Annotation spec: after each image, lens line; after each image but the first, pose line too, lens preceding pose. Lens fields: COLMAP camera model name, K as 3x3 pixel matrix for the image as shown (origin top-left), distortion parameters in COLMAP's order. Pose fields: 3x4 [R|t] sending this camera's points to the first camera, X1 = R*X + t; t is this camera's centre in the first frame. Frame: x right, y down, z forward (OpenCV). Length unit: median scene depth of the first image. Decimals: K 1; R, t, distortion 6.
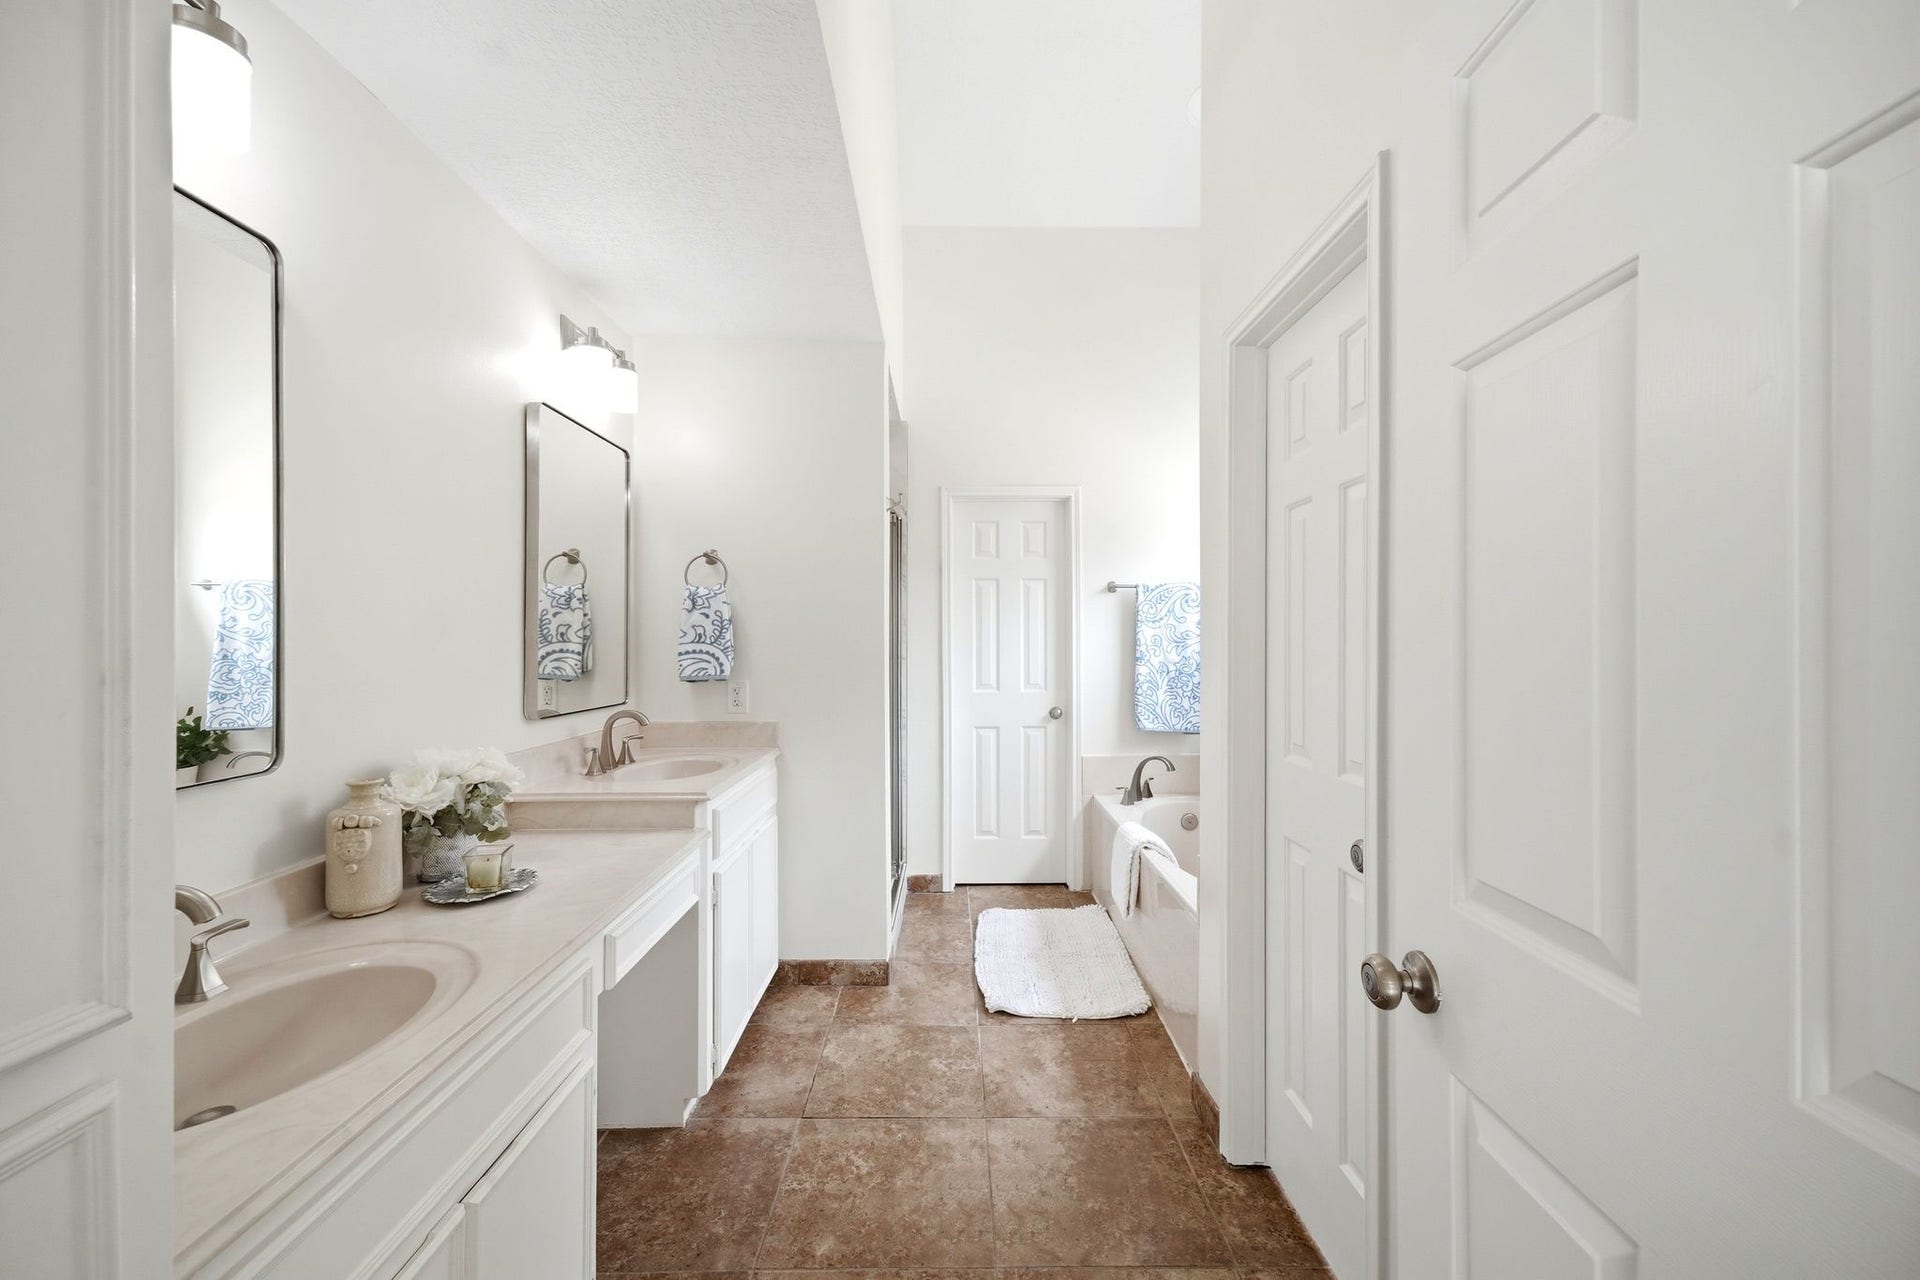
lens RADIAL K [[767.7, 0, 958.3], [0, 767.7, 638.3], [0, 0, 1]] dist [0.008178, 0.002140]
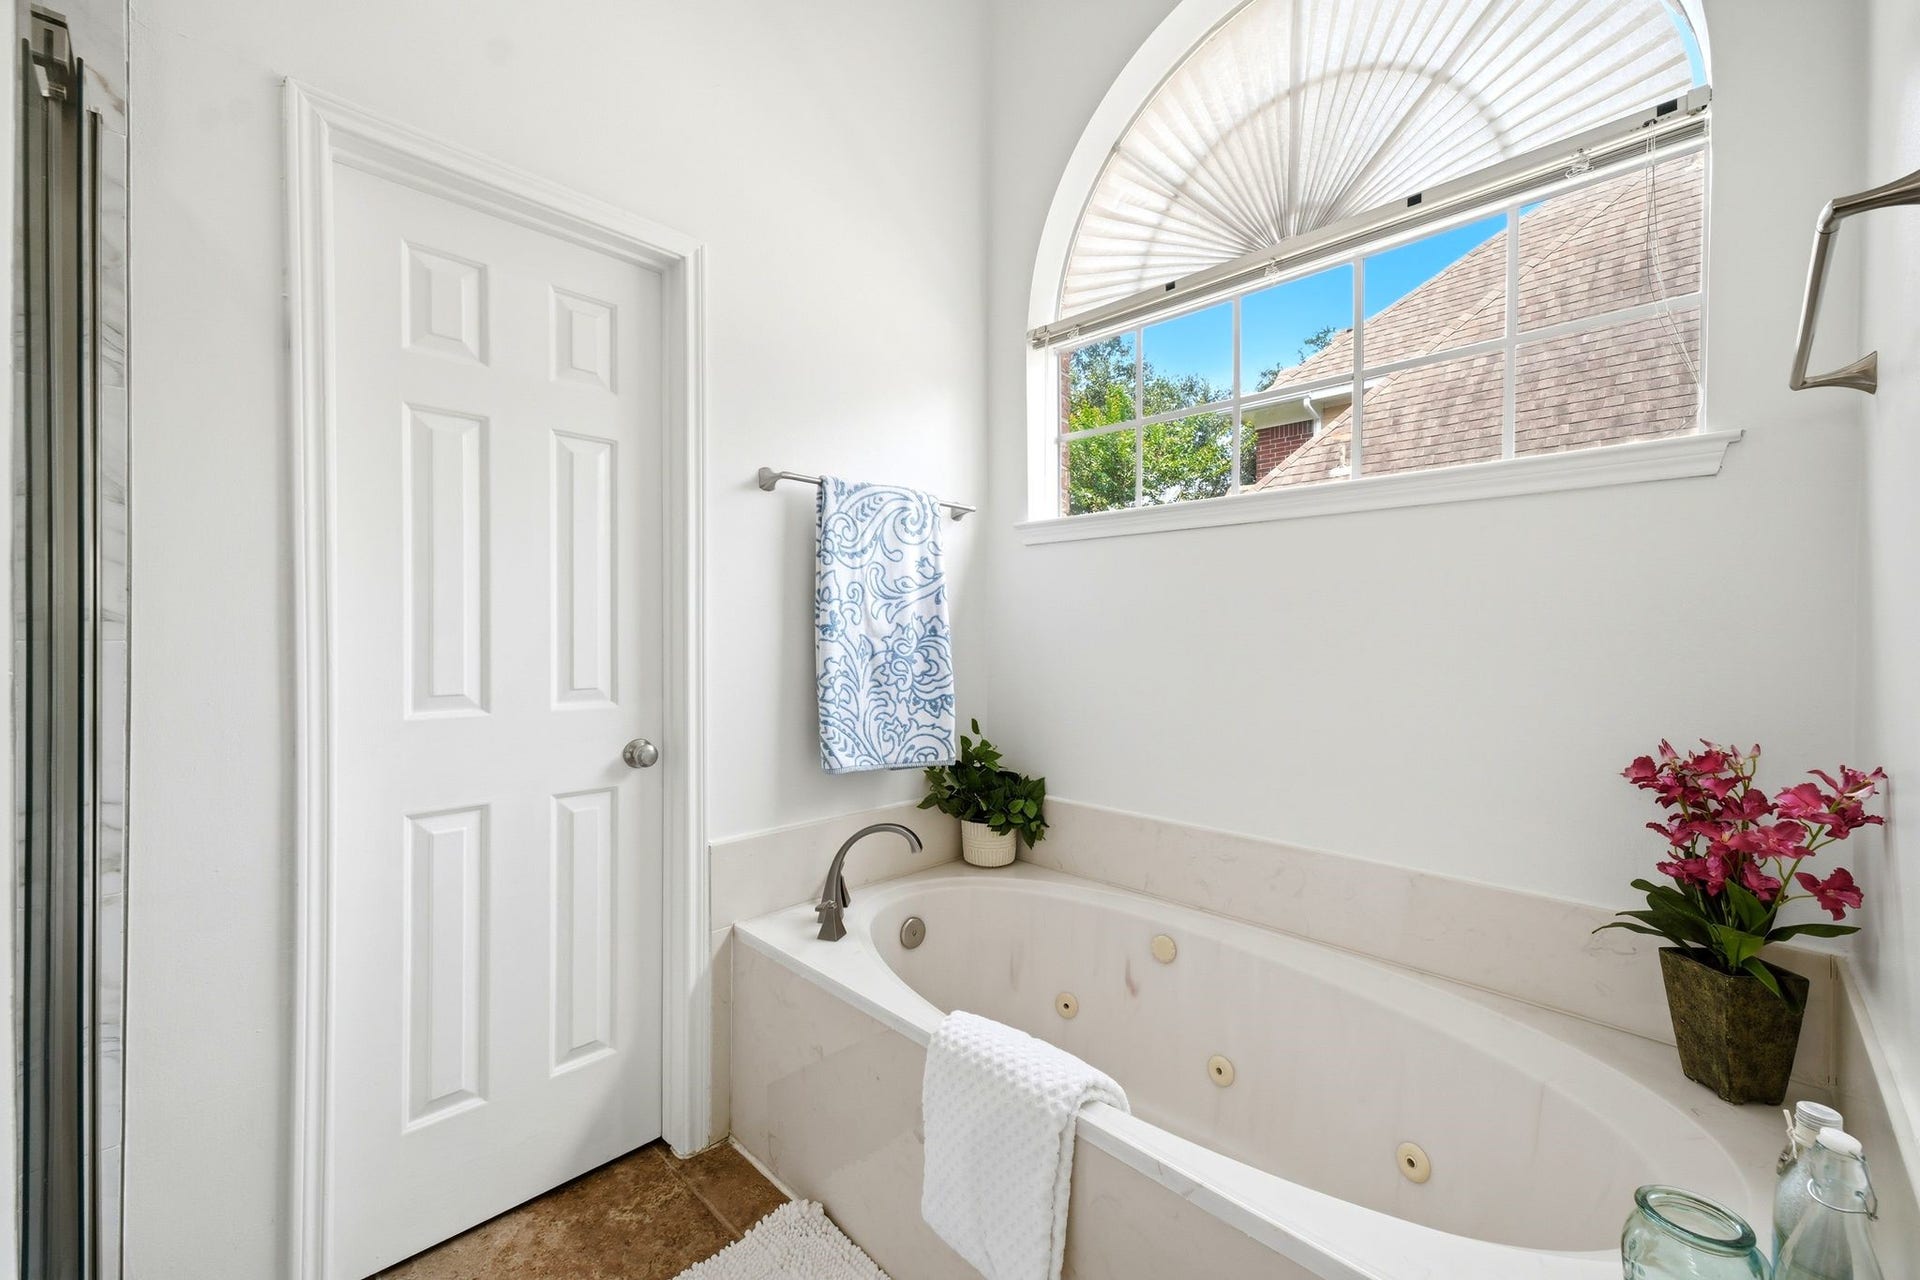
lens RADIAL K [[767.7, 0, 965.5], [0, 767.7, 638.3], [0, 0, 1]] dist [0.008178, 0.002140]
pose [[0.726889, 0.001655, 0.686753, -0.038960], [-0.001911, 0.999998, -0.000387, 0.033015], [-0.686752, -0.001031, 0.726891, 0.578083]]
